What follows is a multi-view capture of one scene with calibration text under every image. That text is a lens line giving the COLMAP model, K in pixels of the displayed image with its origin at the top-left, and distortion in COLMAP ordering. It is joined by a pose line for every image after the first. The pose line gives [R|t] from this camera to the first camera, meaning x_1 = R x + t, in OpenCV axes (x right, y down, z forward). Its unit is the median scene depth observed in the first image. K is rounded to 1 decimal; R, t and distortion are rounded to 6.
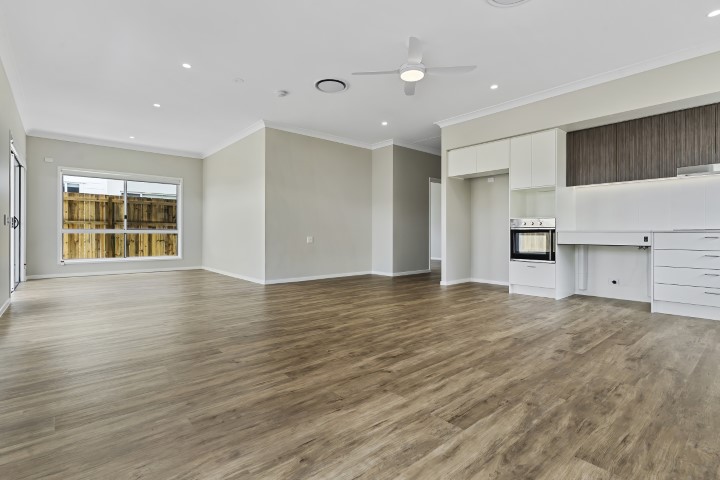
lens RADIAL K [[345.7, 0, 358.3], [0, 345.7, 234.2], [0, 0, 1]] dist [-0.001694, 0.000239]
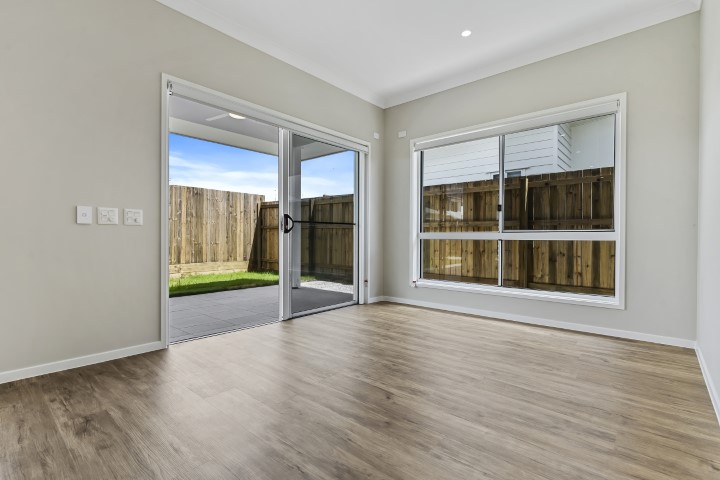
lens RADIAL K [[345.7, 0, 357.4], [0, 345.7, 243.6], [0, 0, 1]] dist [-0.001694, 0.000239]
pose [[0.150951, 0.015049, -0.988427, -0.181631], [-0.007344, 0.999874, 0.014102, -0.002731], [0.988514, 0.005130, 0.151043, 0.656513]]
